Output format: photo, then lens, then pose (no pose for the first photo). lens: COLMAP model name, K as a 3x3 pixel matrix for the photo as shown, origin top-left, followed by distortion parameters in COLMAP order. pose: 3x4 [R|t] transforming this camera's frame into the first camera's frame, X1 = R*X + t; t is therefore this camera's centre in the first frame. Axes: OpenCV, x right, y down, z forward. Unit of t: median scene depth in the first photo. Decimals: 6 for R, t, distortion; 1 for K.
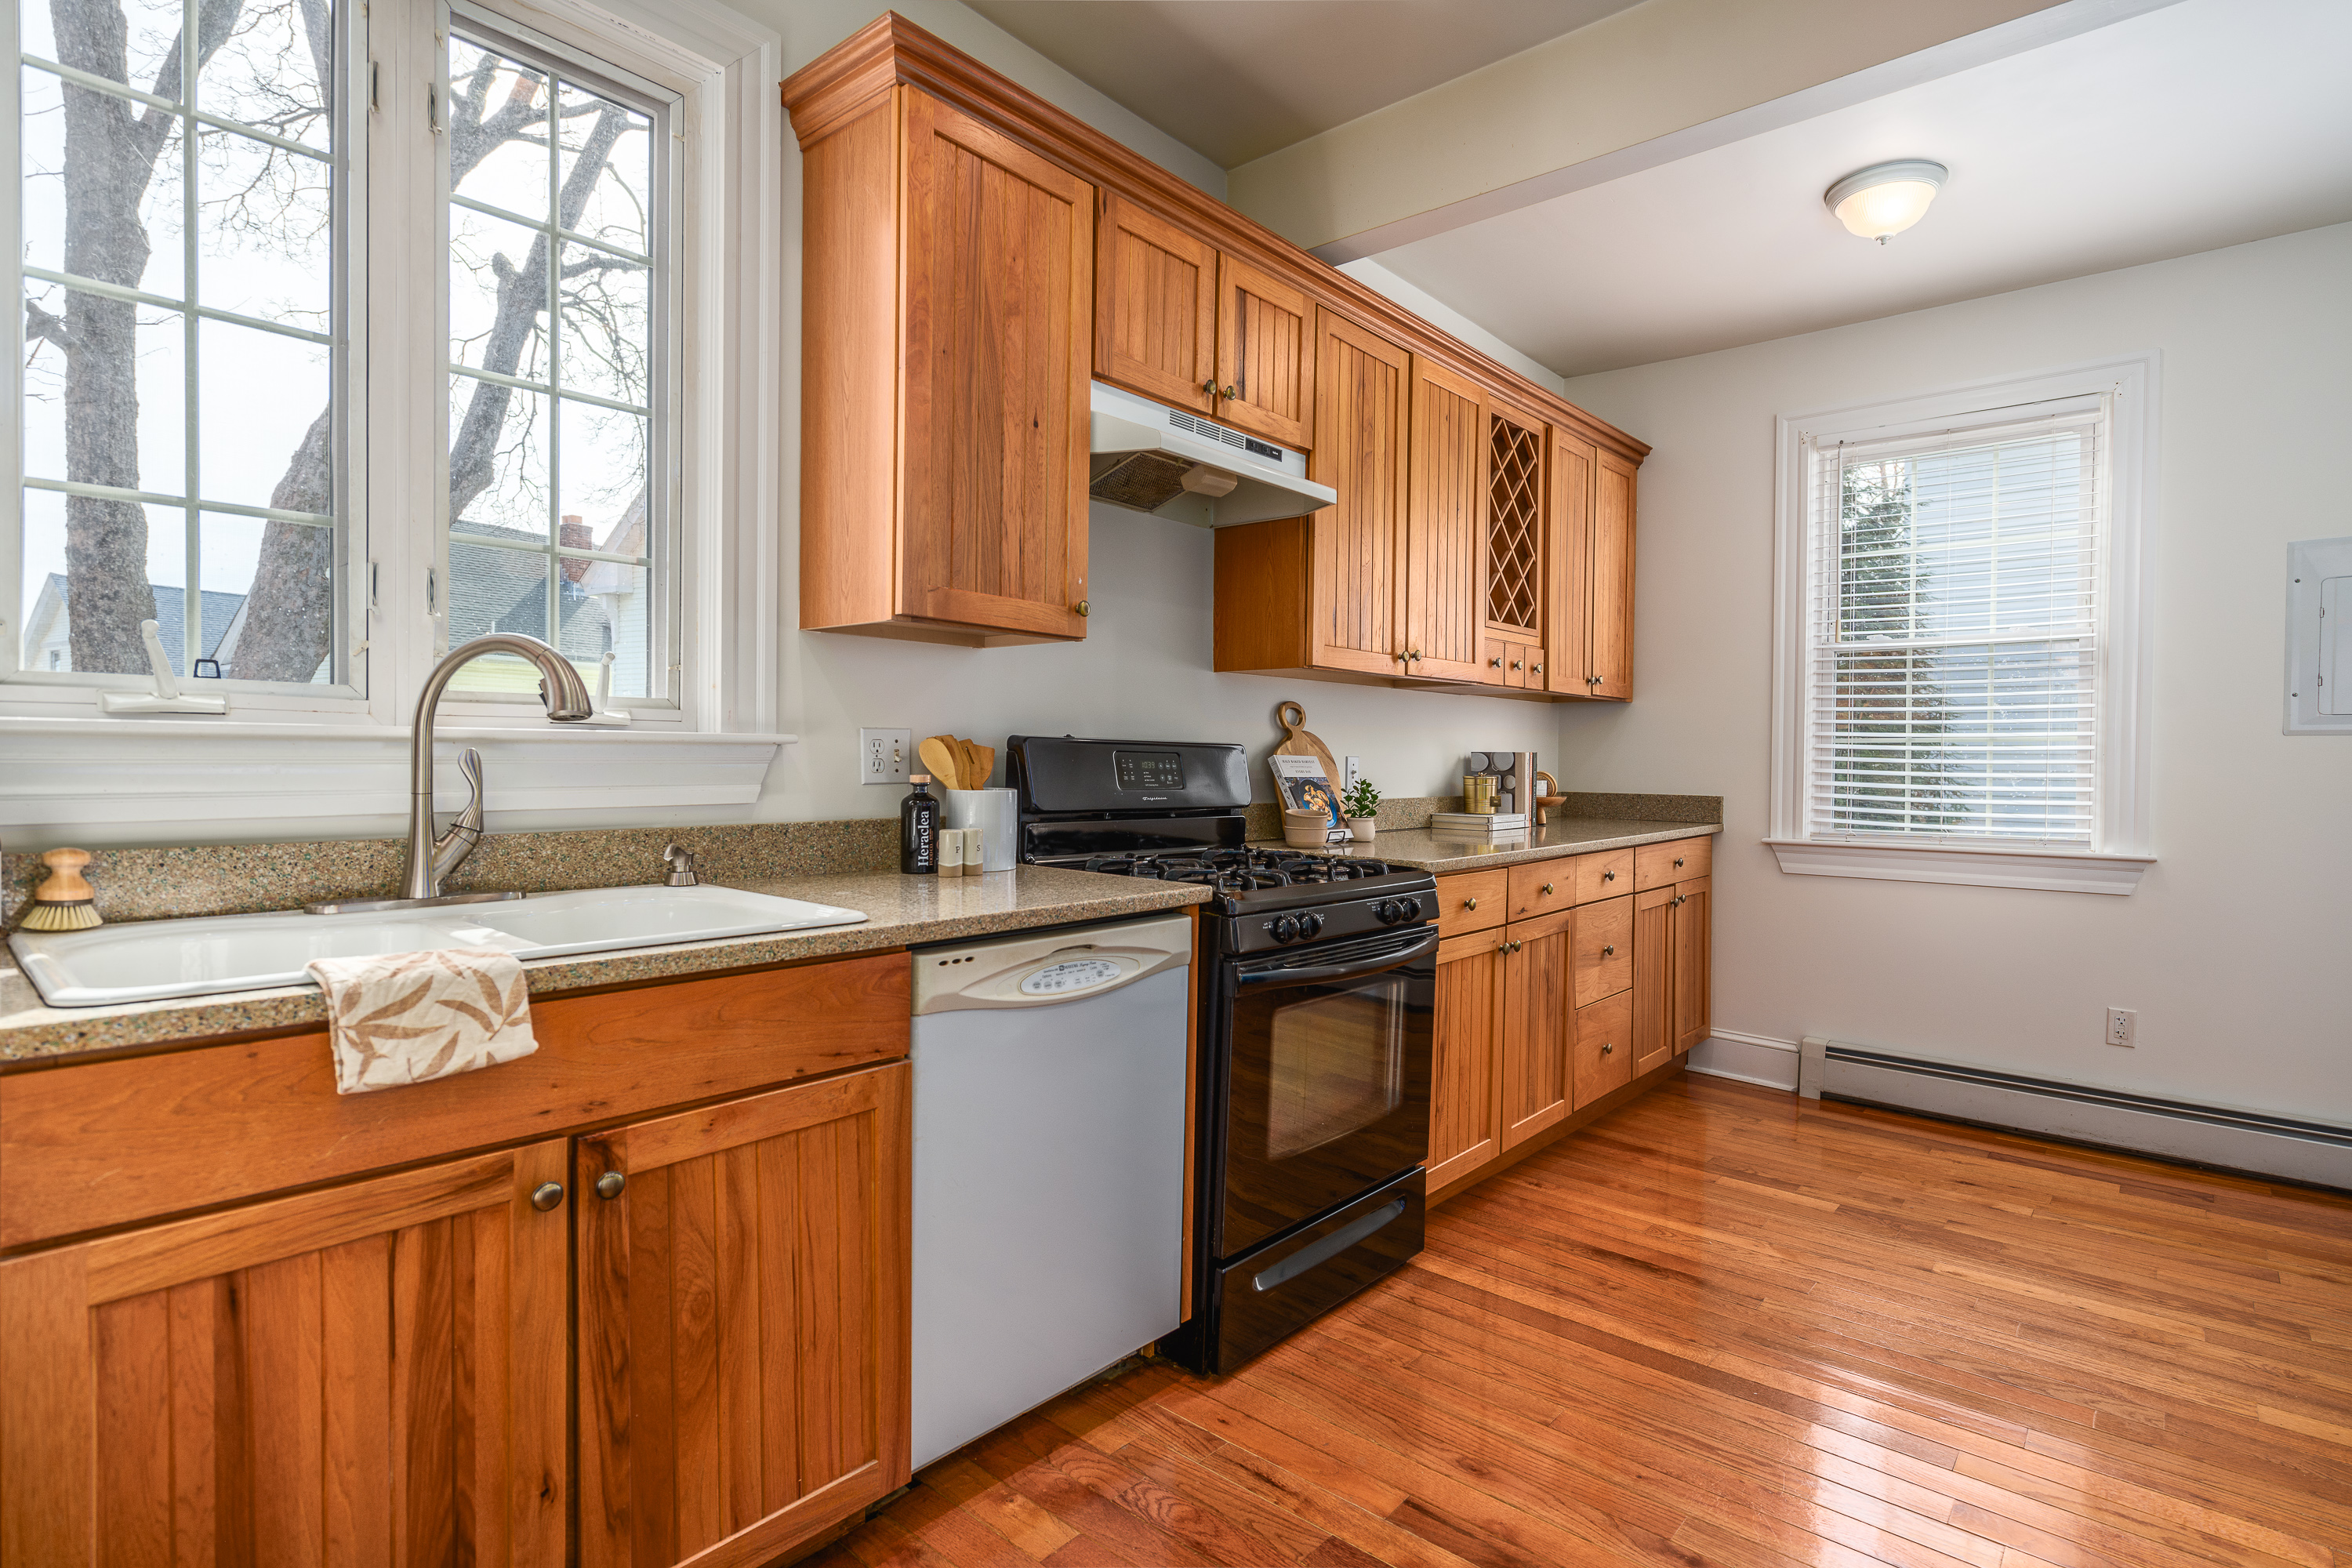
lens RADIAL K [[1151.3, 0, 1190.4], [0, 1151.3, 790.6], [0, 0, 1]] dist [0.002441, -0.000034]
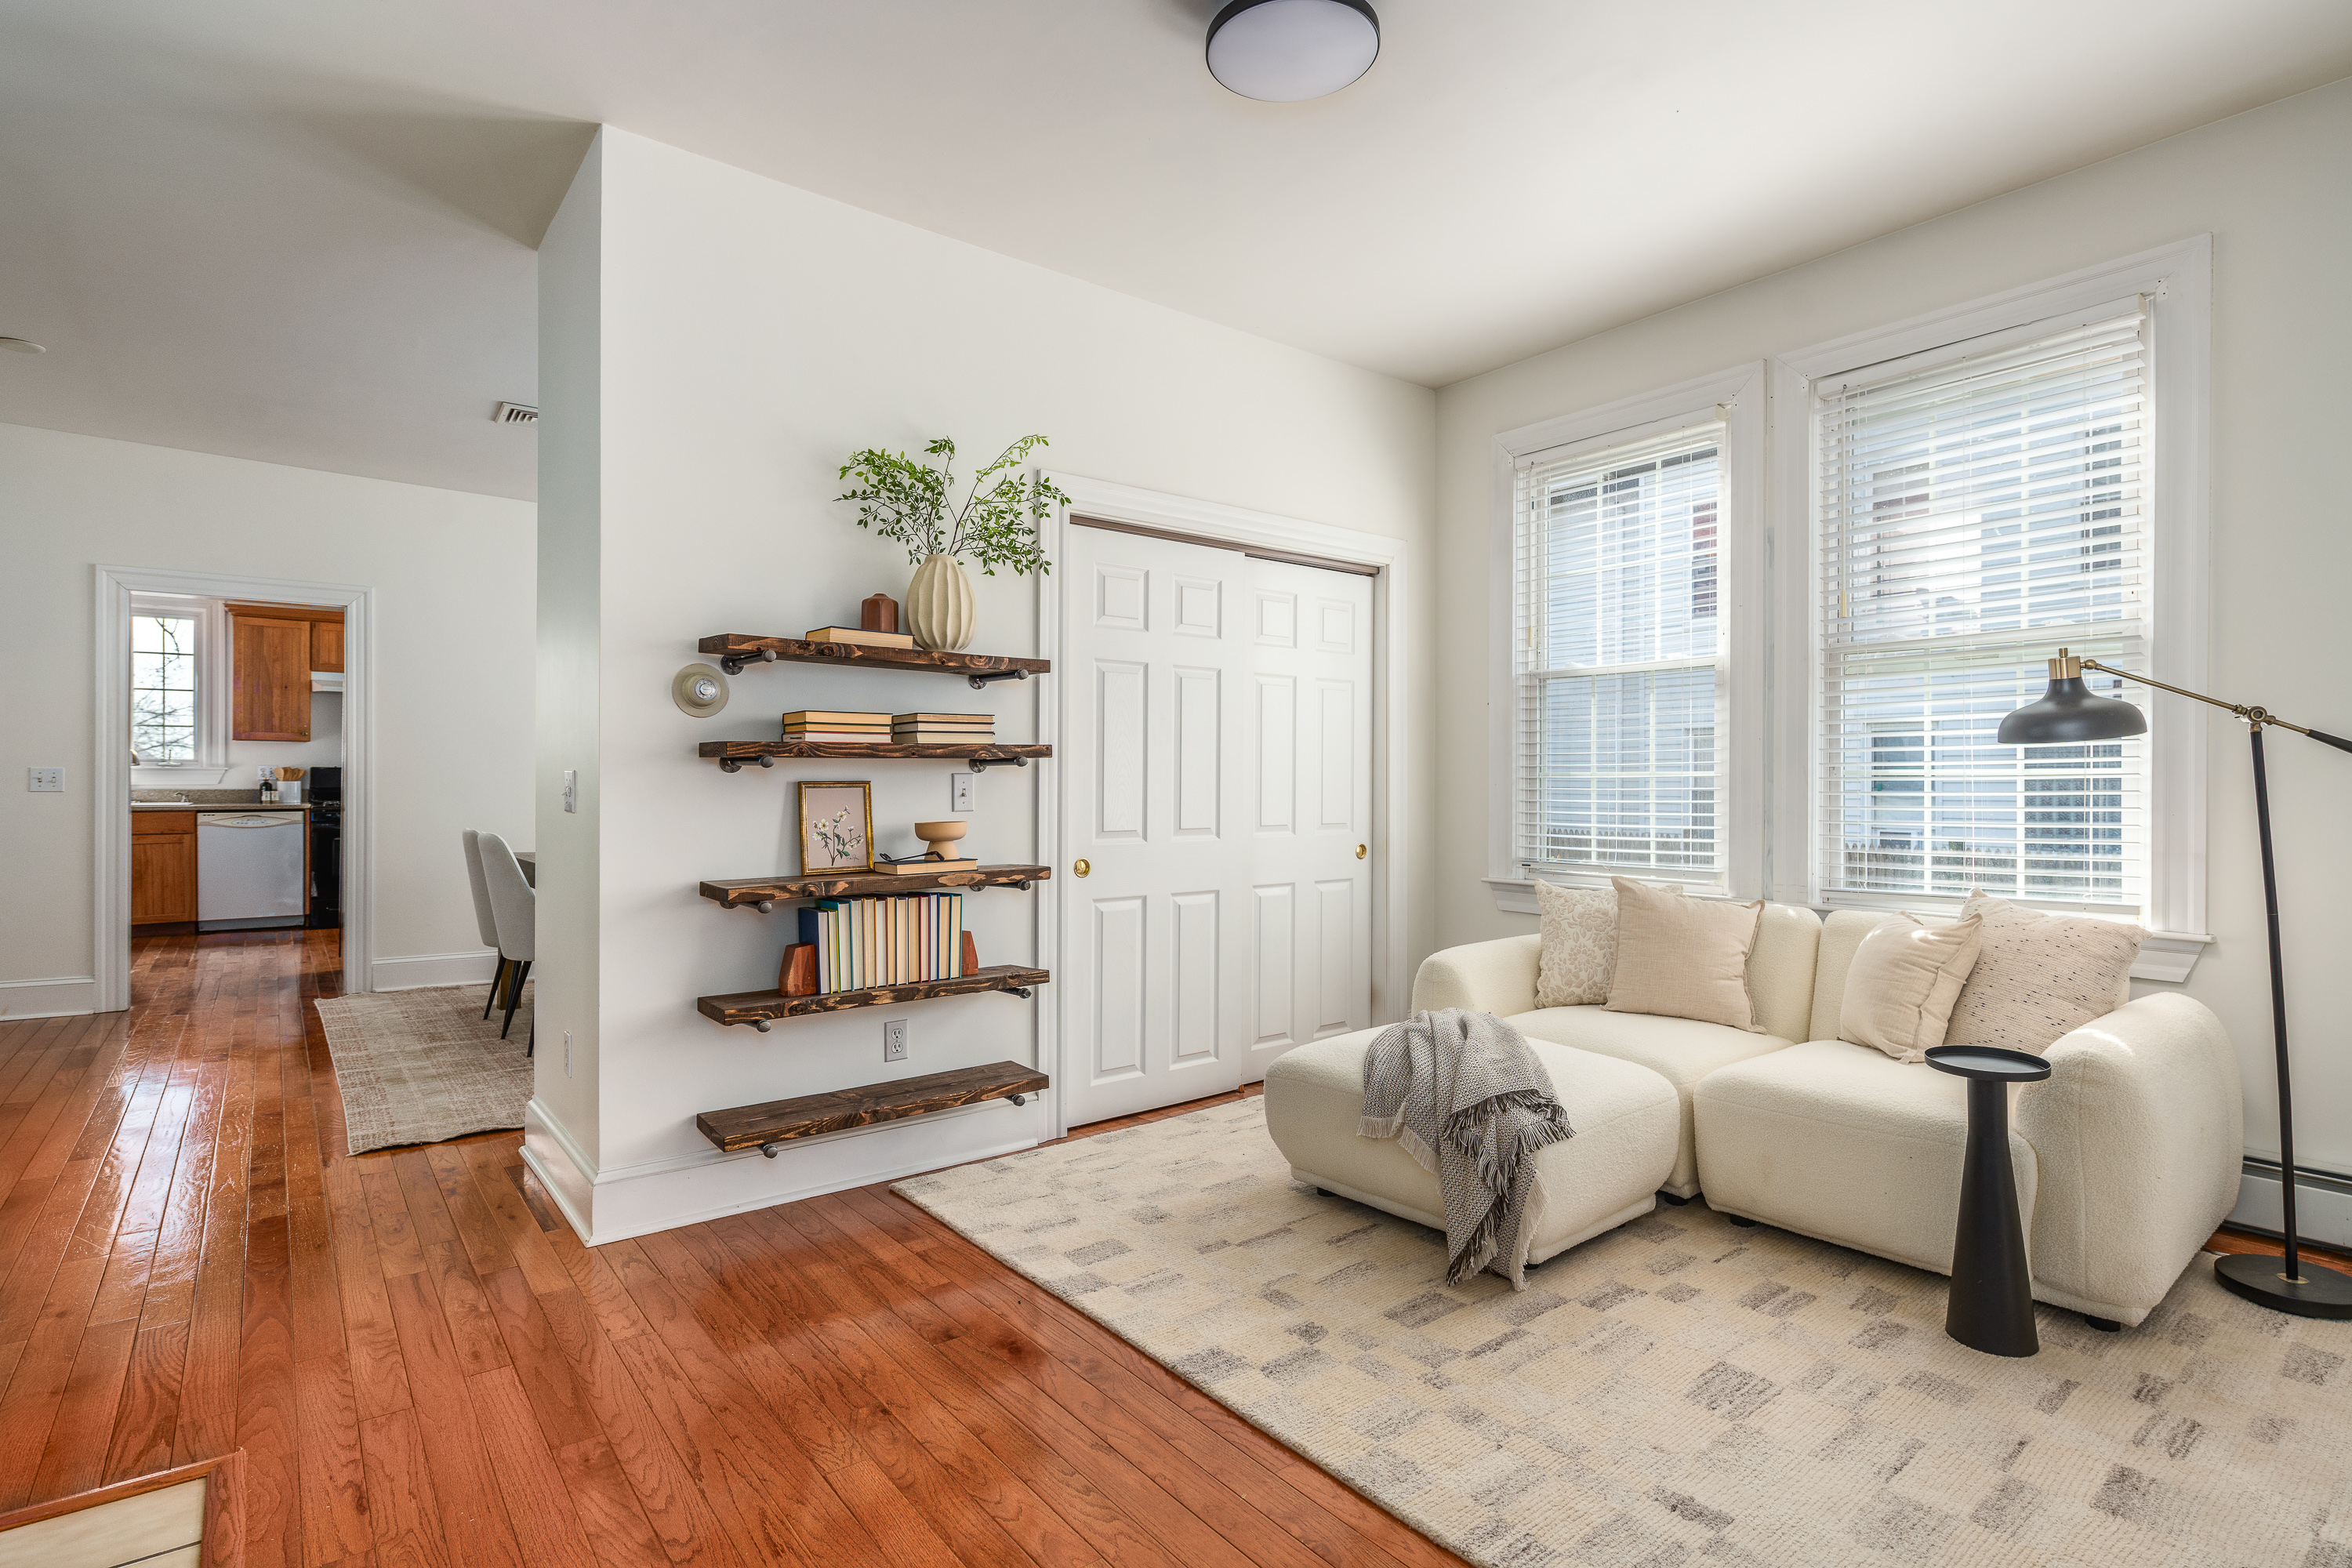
lens RADIAL K [[1151.3, 0, 1172.4], [0, 1151.3, 783.6], [0, 0, 1]] dist [0.002441, -0.000034]
pose [[0.982086, -0.001418, -0.188430, 3.618443], [-0.002913, 0.999738, -0.022706, 0.090272], [0.188412, 0.022848, 0.981824, -2.307576]]
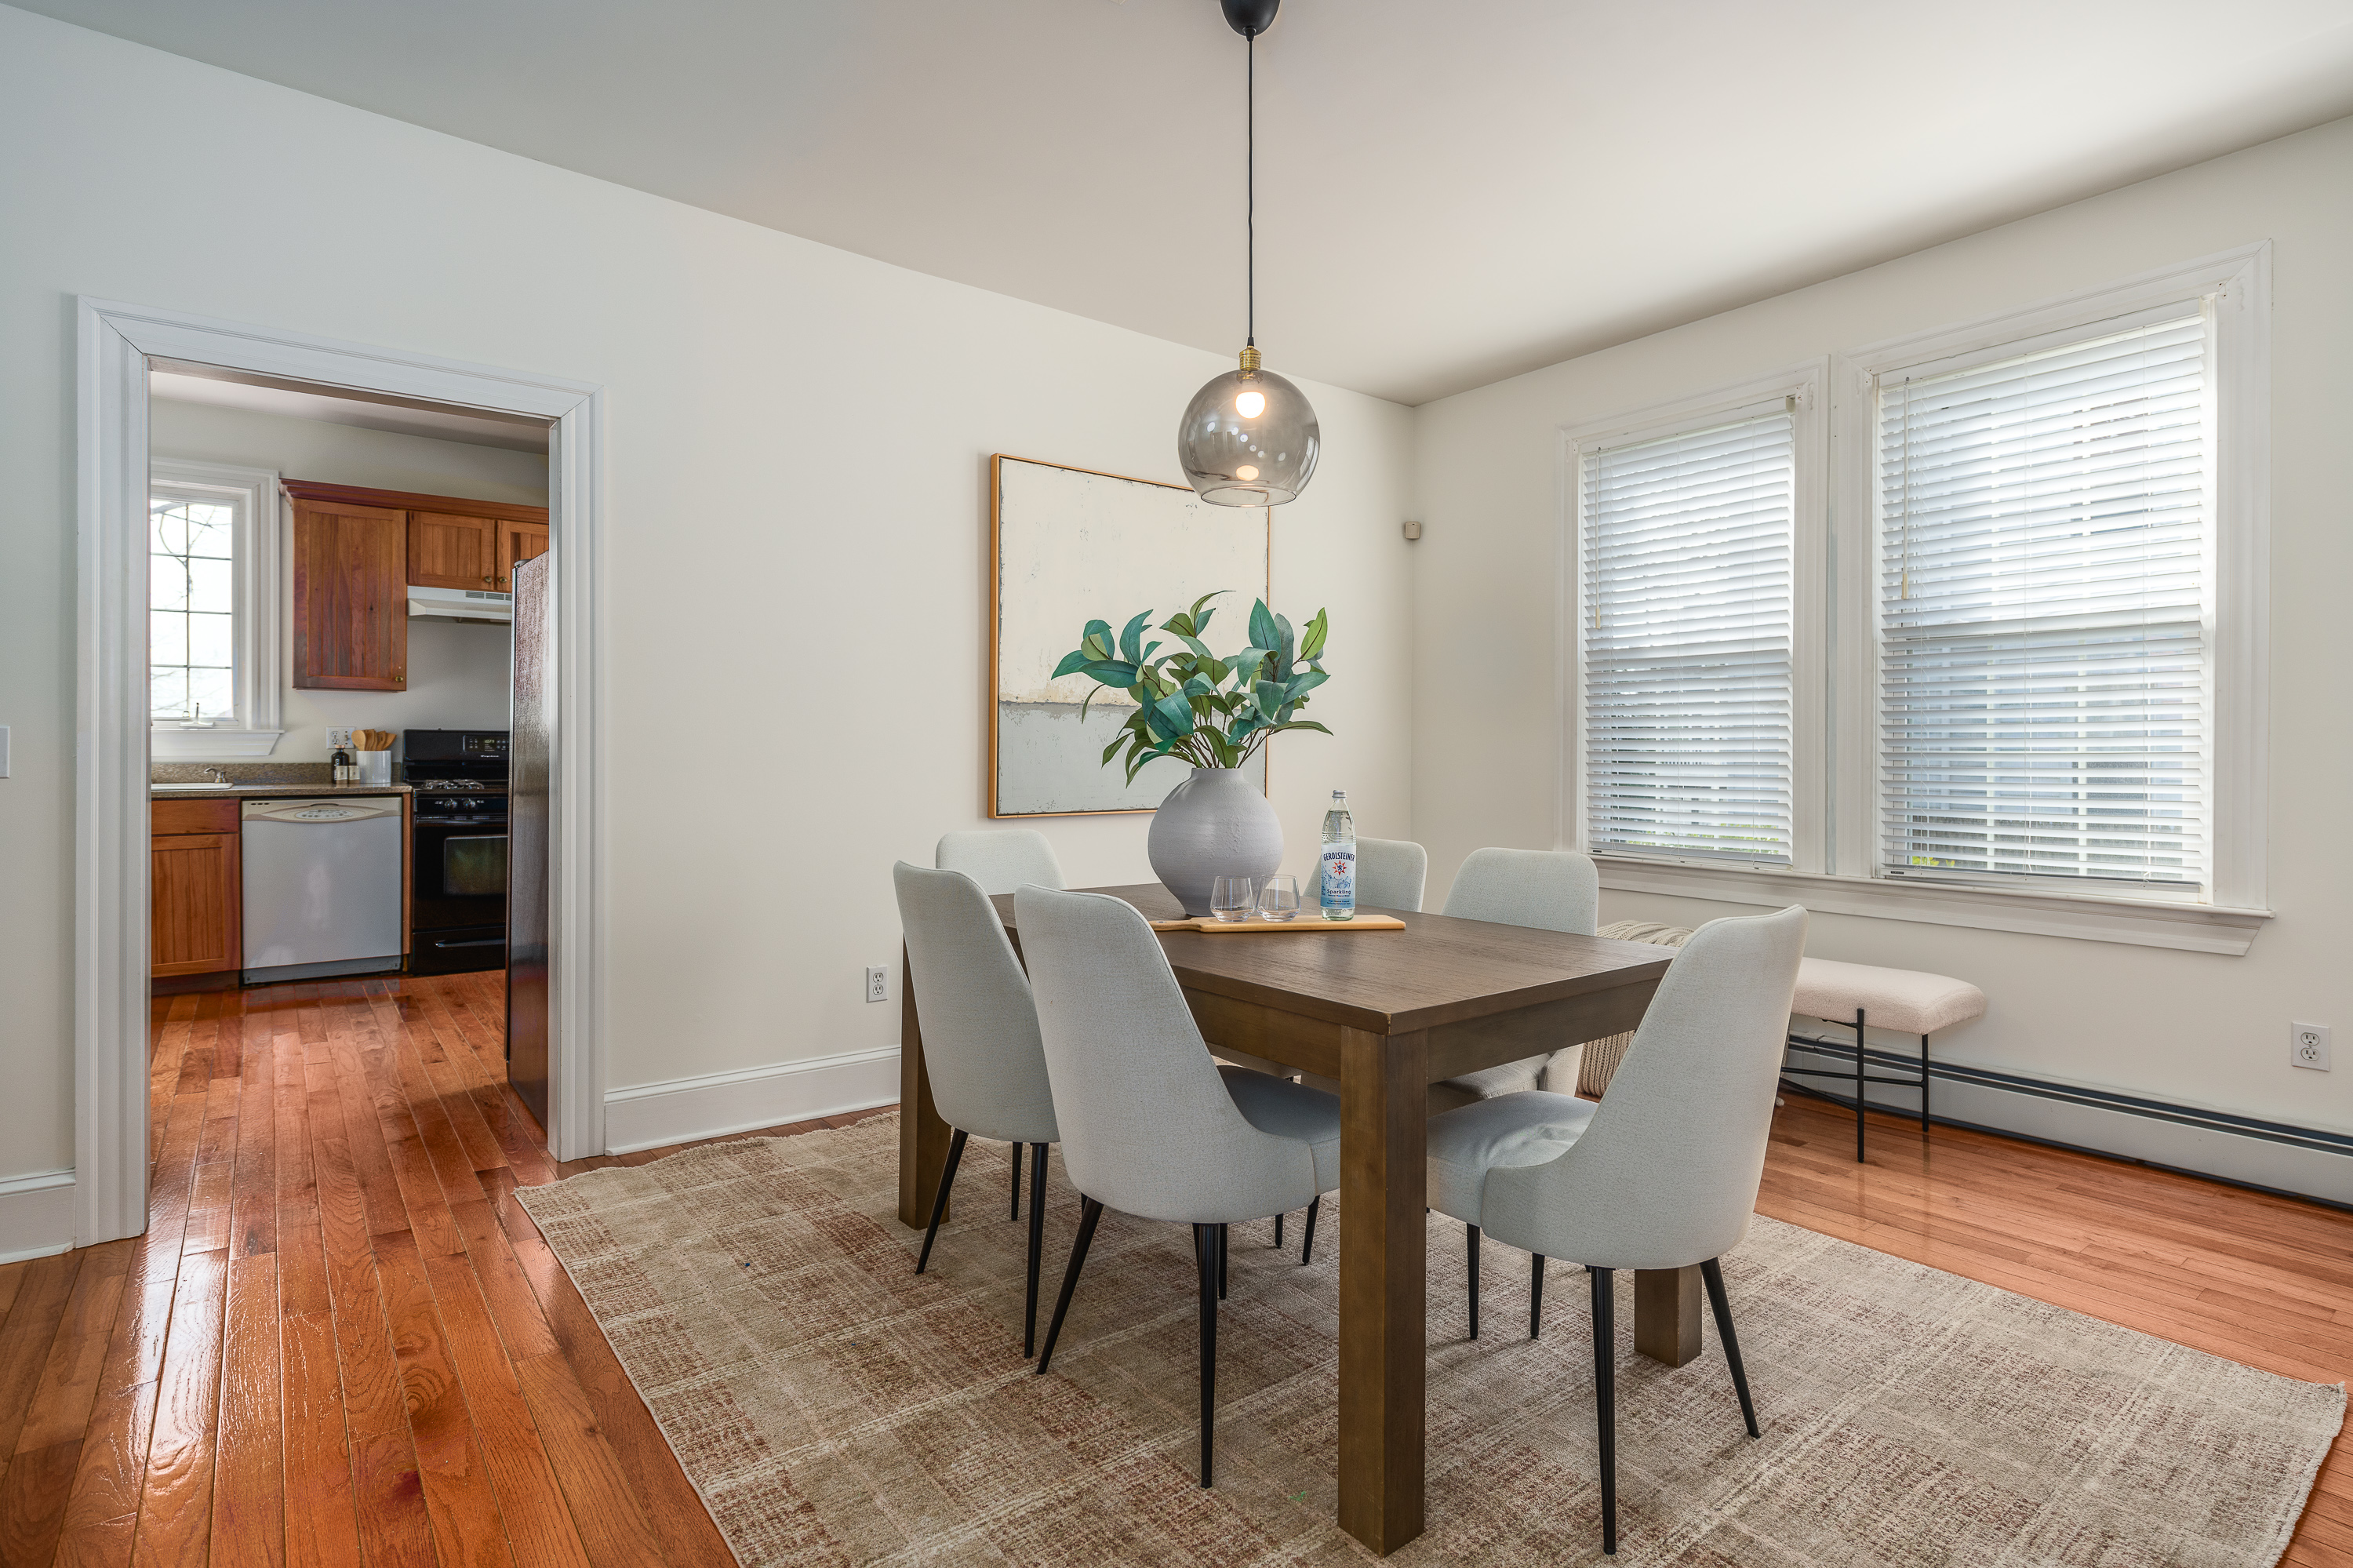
lens RADIAL K [[1151.8, 0, 1163.9], [0, 1151.8, 762.2], [0, 0, 1]] dist [0.002441, -0.000034]
pose [[0.981859, 0.003594, -0.189578, 2.135501], [-0.006899, 0.999835, -0.016778, 0.057409], [0.189487, 0.017782, 0.981722, -1.214560]]
